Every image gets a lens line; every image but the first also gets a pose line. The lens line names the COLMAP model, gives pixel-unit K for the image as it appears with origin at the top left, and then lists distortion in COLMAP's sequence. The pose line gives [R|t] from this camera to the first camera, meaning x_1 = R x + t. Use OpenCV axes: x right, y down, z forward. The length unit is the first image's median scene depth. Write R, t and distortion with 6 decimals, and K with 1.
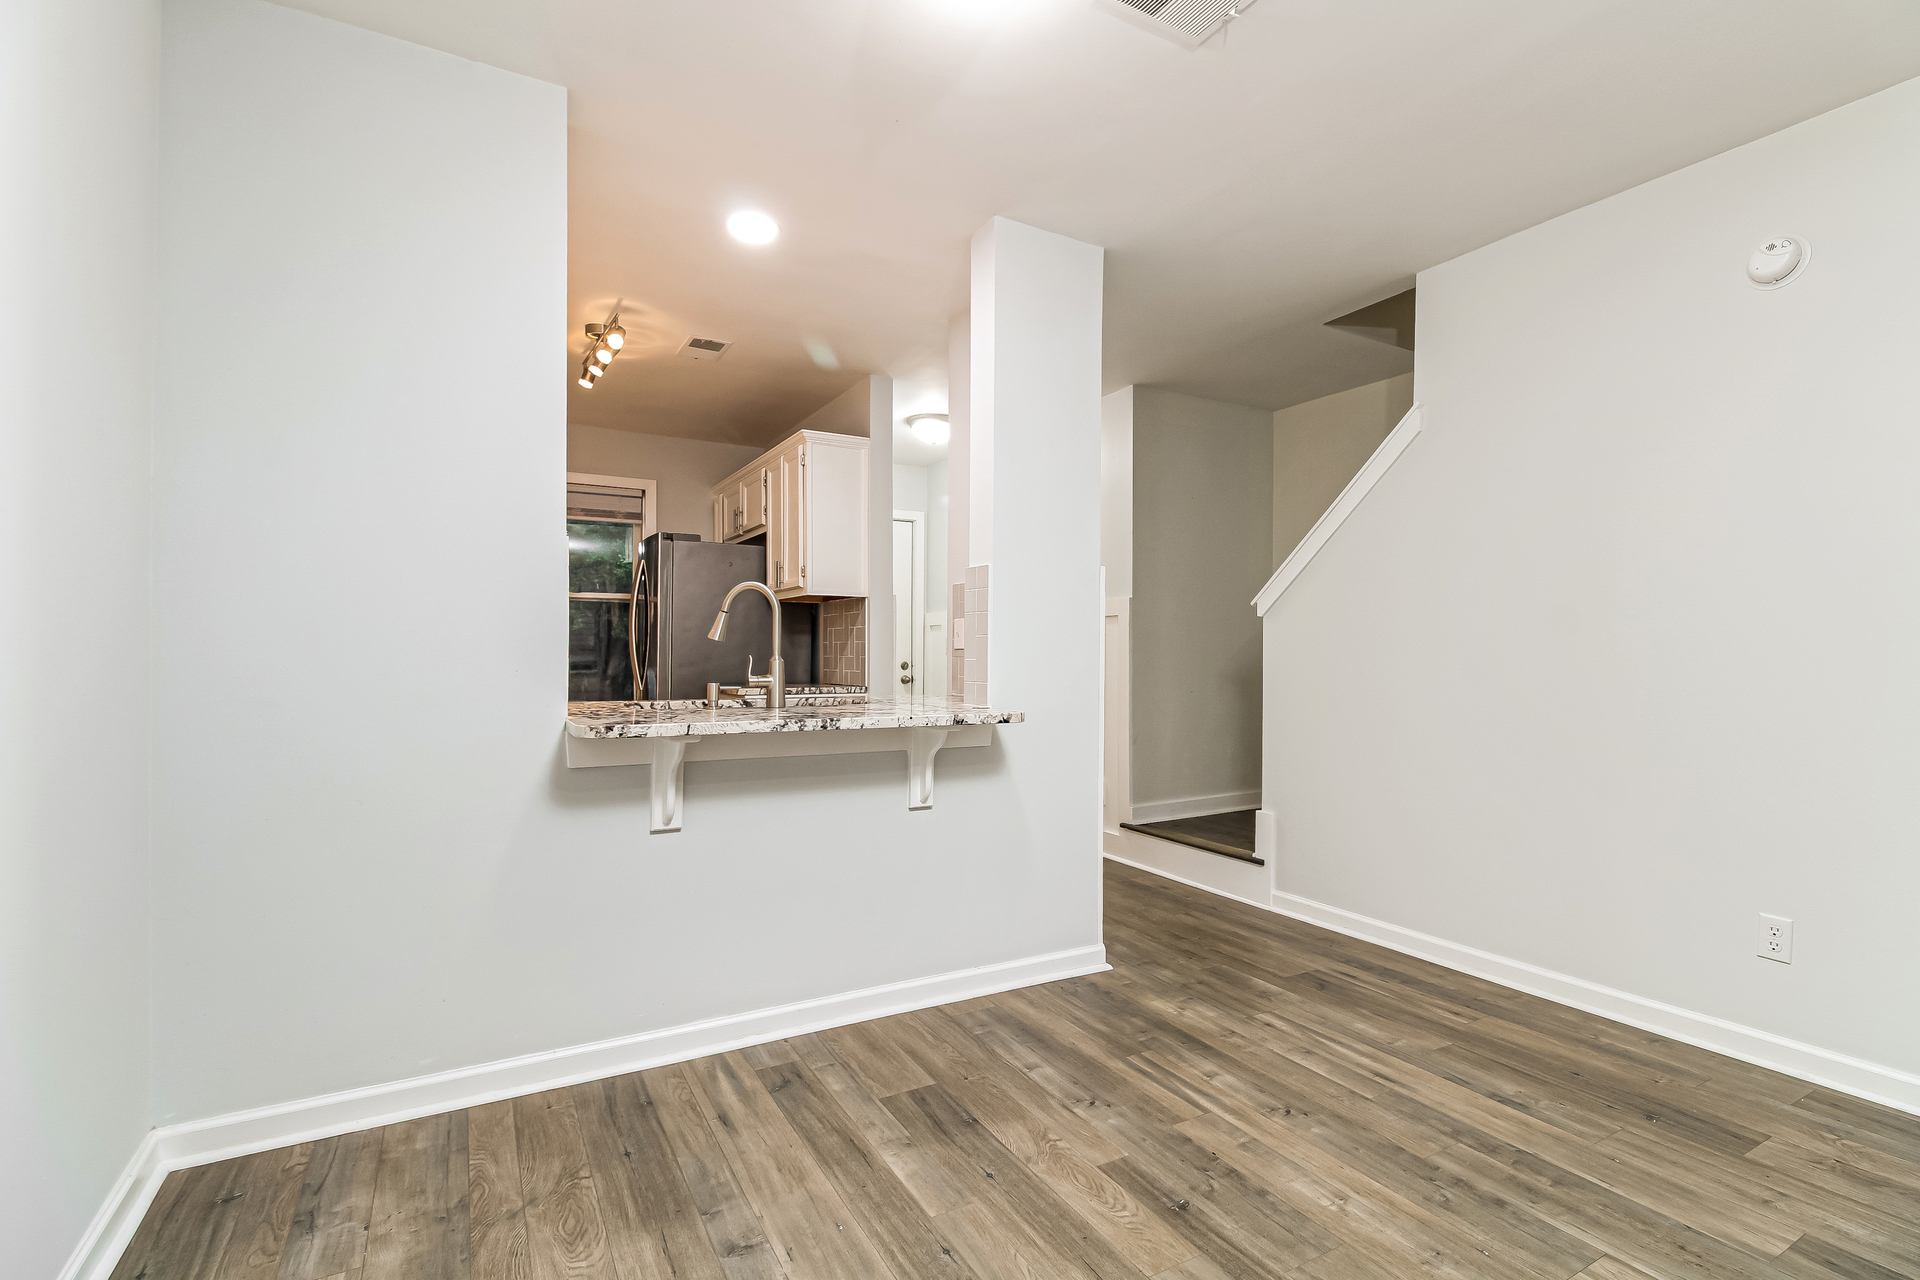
lens RADIAL K [[903.6, 0, 1014.7], [0, 903.6, 665.0], [0, 0, 1]] dist [0.028642, -0.019426]
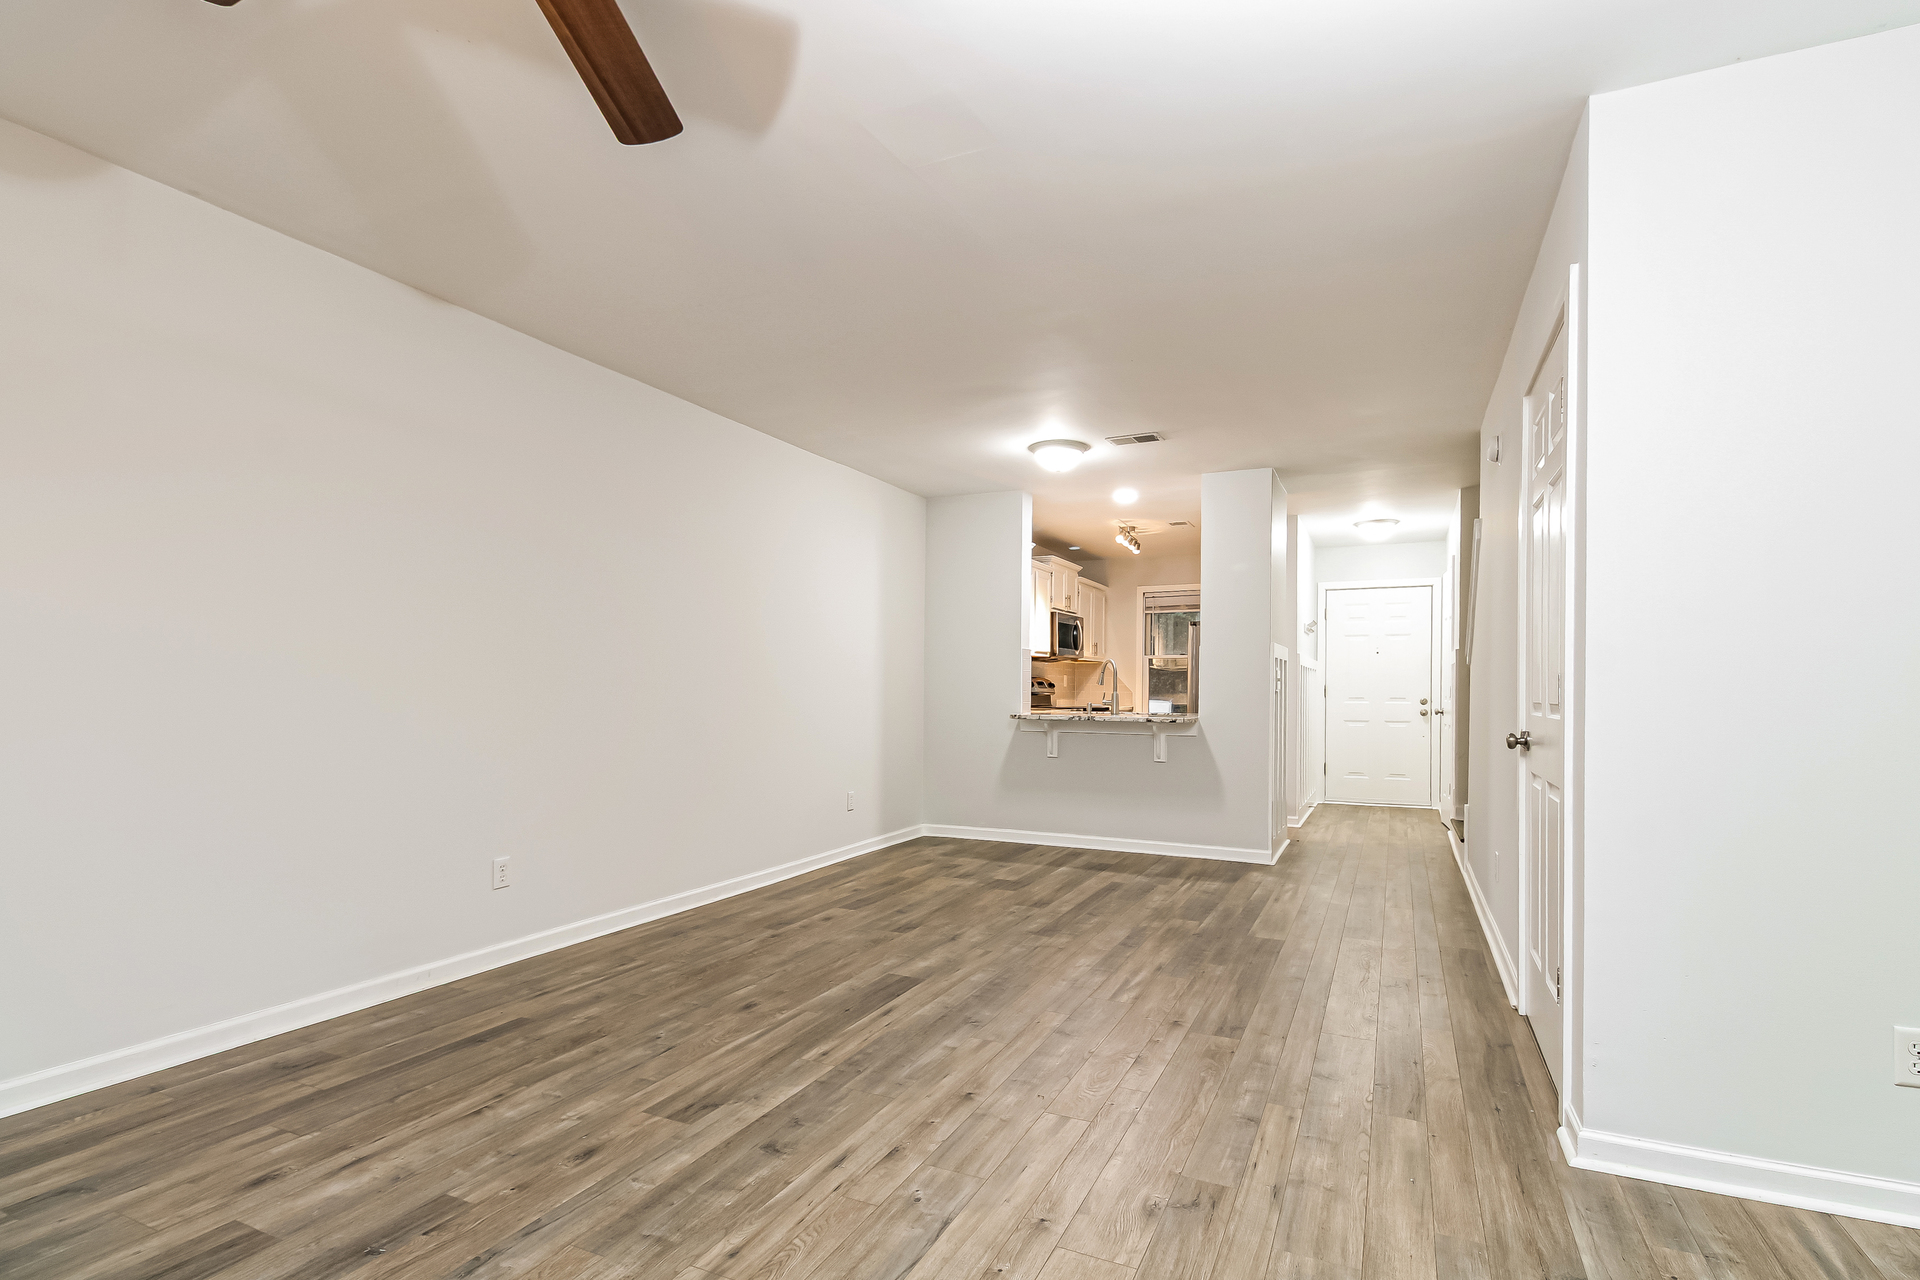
lens RADIAL K [[903.6, 0, 1014.7], [0, 903.6, 665.0], [0, 0, 1]] dist [0.028642, -0.019426]
pose [[0.594415, -0.022524, -0.803843, 0.823238], [-0.014792, 0.999132, -0.038934, 0.010916], [0.804022, 0.035034, 0.593566, -0.327039]]
